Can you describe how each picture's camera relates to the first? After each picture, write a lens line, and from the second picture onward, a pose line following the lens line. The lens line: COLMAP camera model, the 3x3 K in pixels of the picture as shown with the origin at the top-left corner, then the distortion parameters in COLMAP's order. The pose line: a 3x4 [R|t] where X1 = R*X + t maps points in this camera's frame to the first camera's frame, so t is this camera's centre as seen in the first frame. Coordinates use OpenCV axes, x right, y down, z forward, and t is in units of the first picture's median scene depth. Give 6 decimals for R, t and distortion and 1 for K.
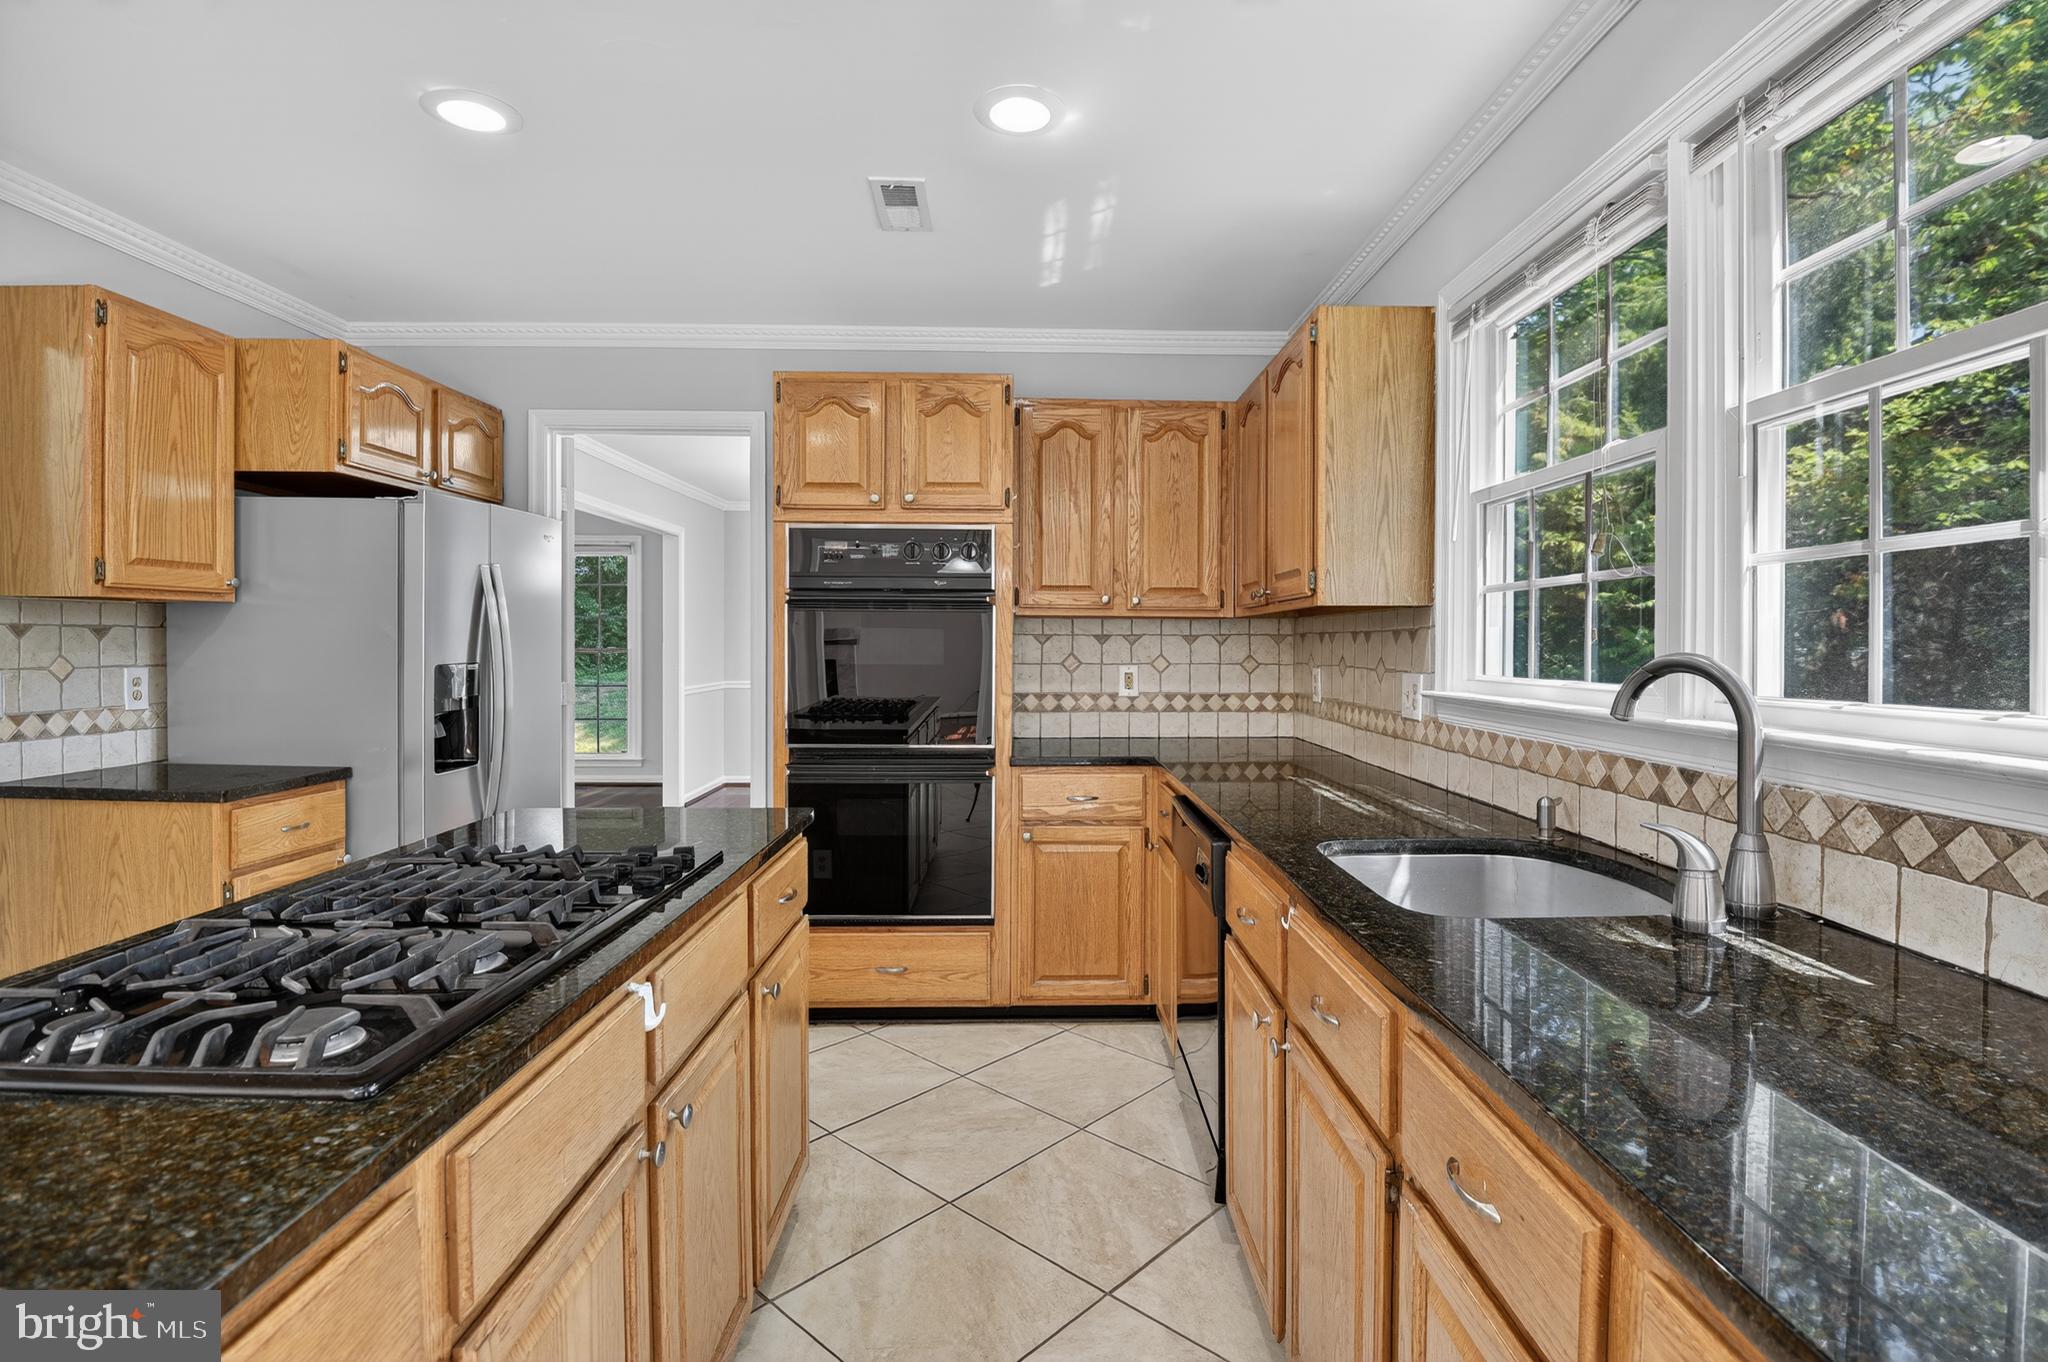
lens RADIAL K [[970.0, 0, 1048.5], [0, 970.0, 654.5], [0, 0, 1]] dist [-0.002805, -0.022493]
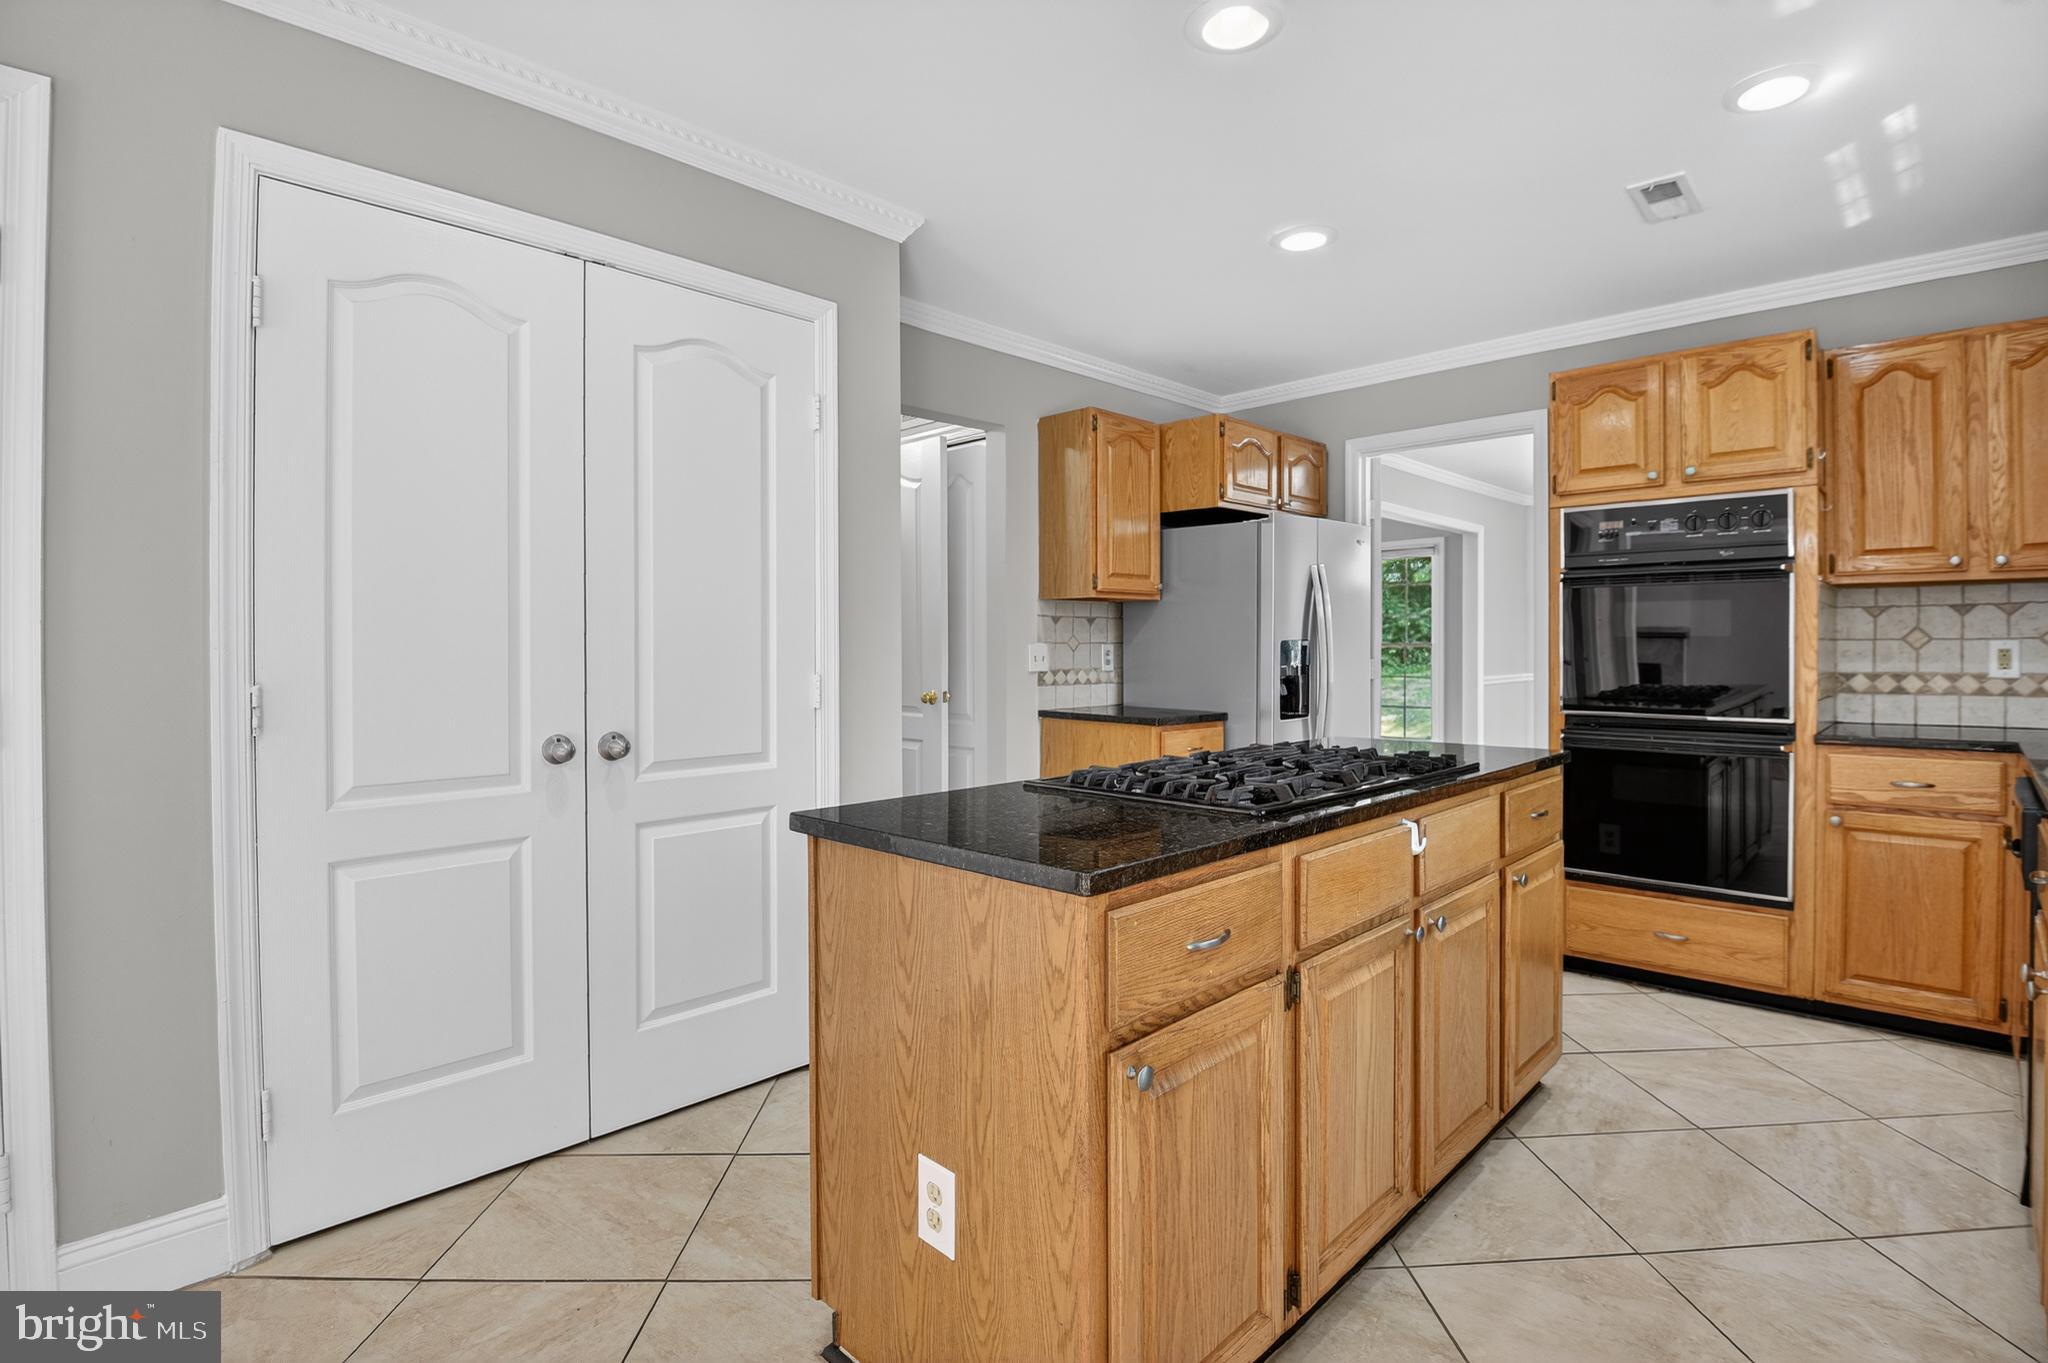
lens RADIAL K [[970.0, 0, 1048.5], [0, 970.0, 655.0], [0, 0, 1]] dist [-0.002805, -0.022493]
pose [[0.701980, -0.001139, -0.712196, 0.101222], [-0.003067, 0.999985, -0.004622, 0.036107], [0.712190, 0.005429, 0.701965, -0.179633]]
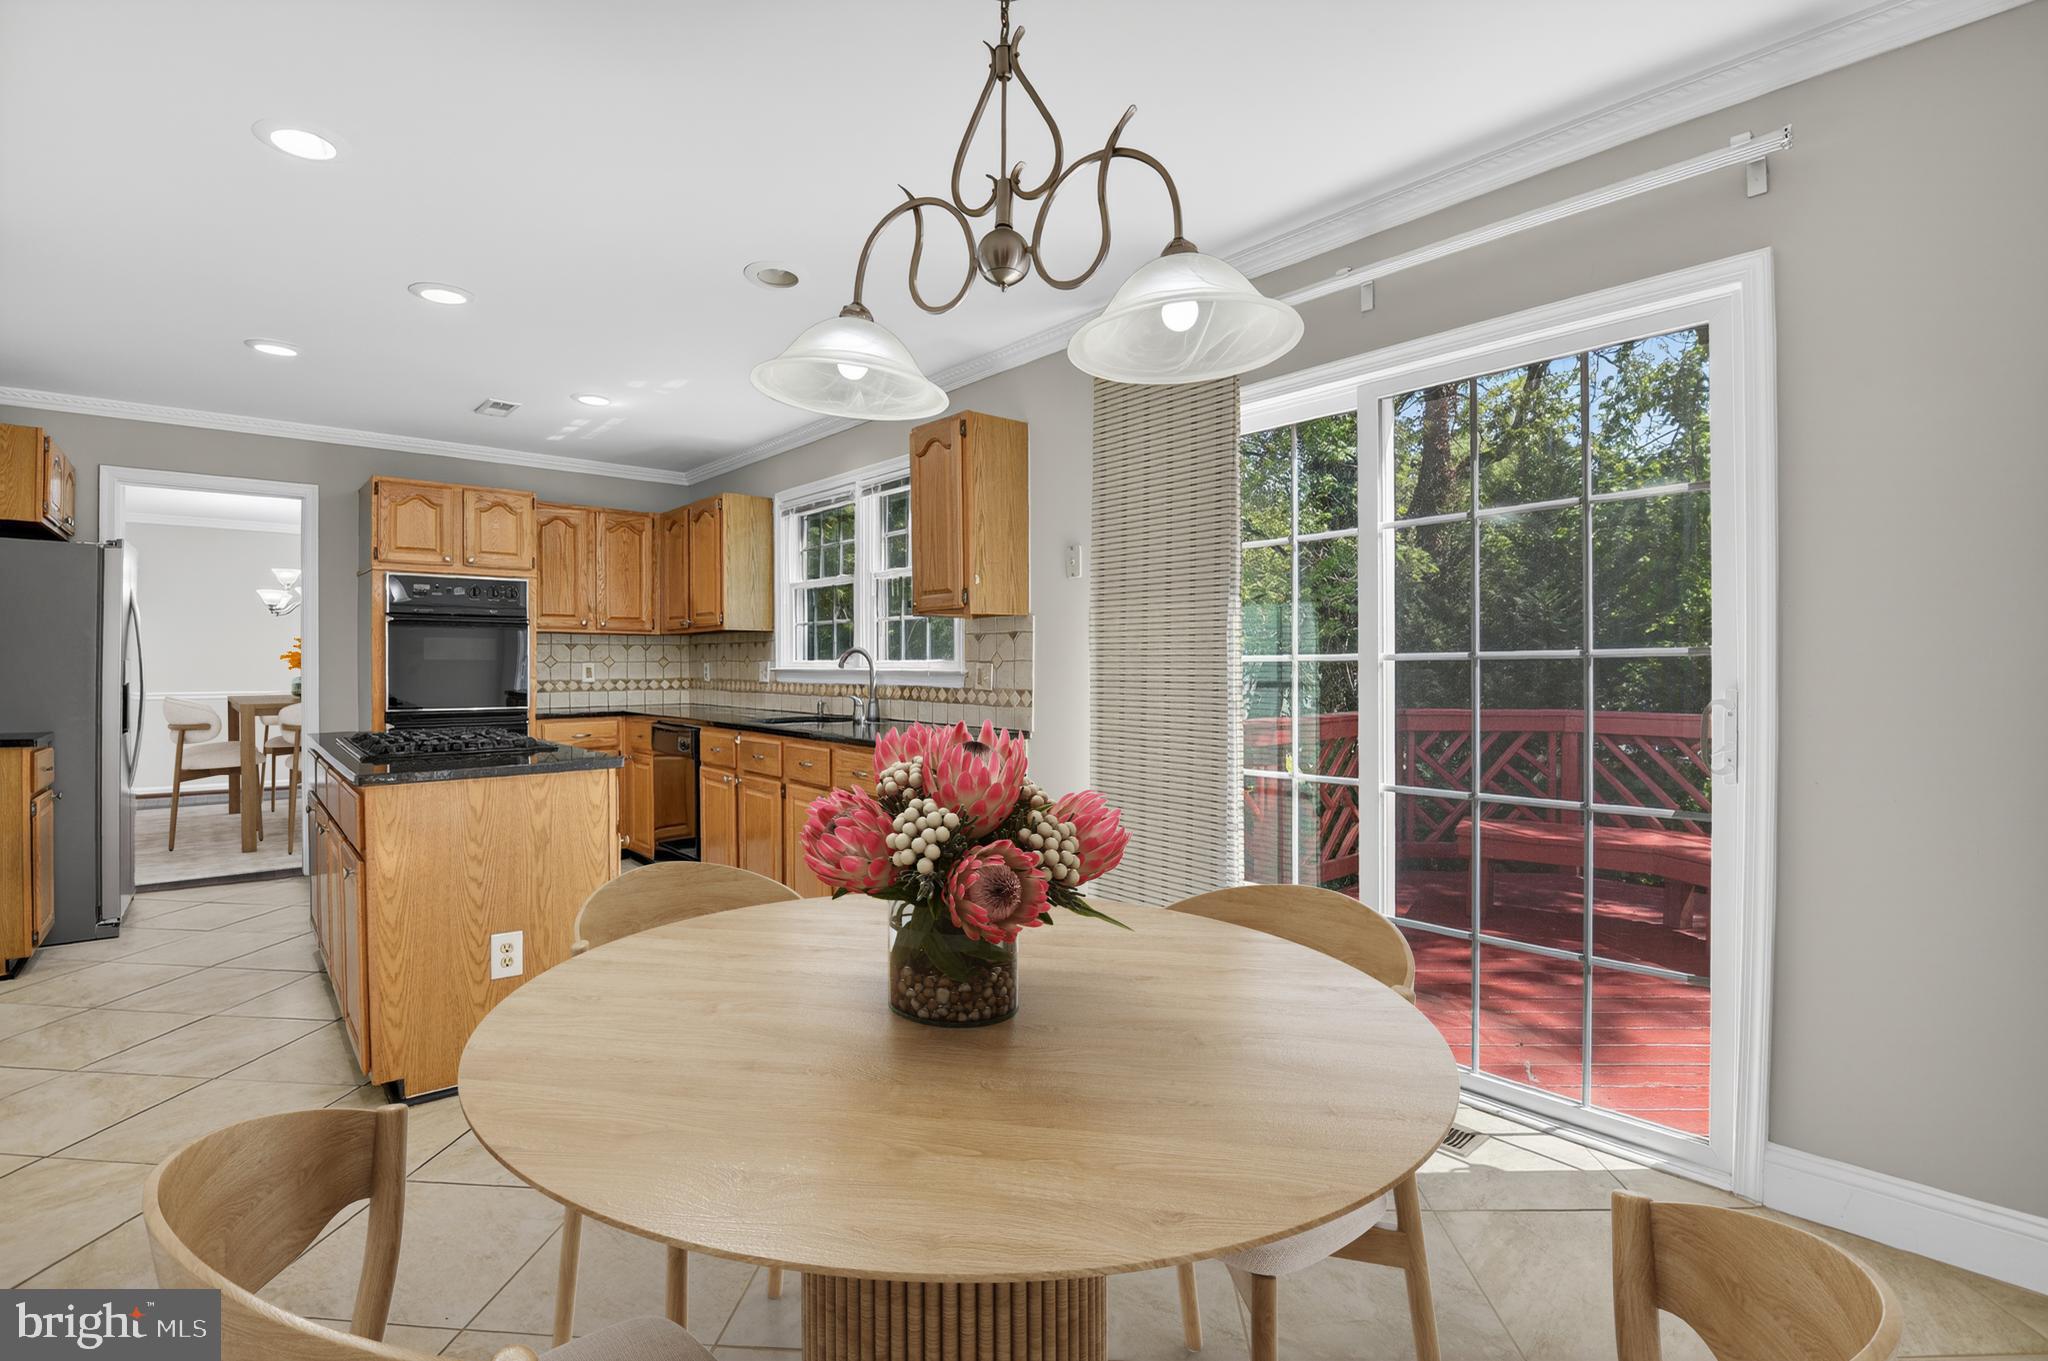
lens RADIAL K [[976.4, 0, 1024.0], [0, 976.4, 680.5], [0, 0, 1]] dist [0.011703, -0.000009]
pose [[0.780486, -0.016445, 0.624957, -0.452315], [0.012045, 0.999864, 0.011268, 0.037476], [-0.625057, -0.001267, 0.780578, -0.900328]]
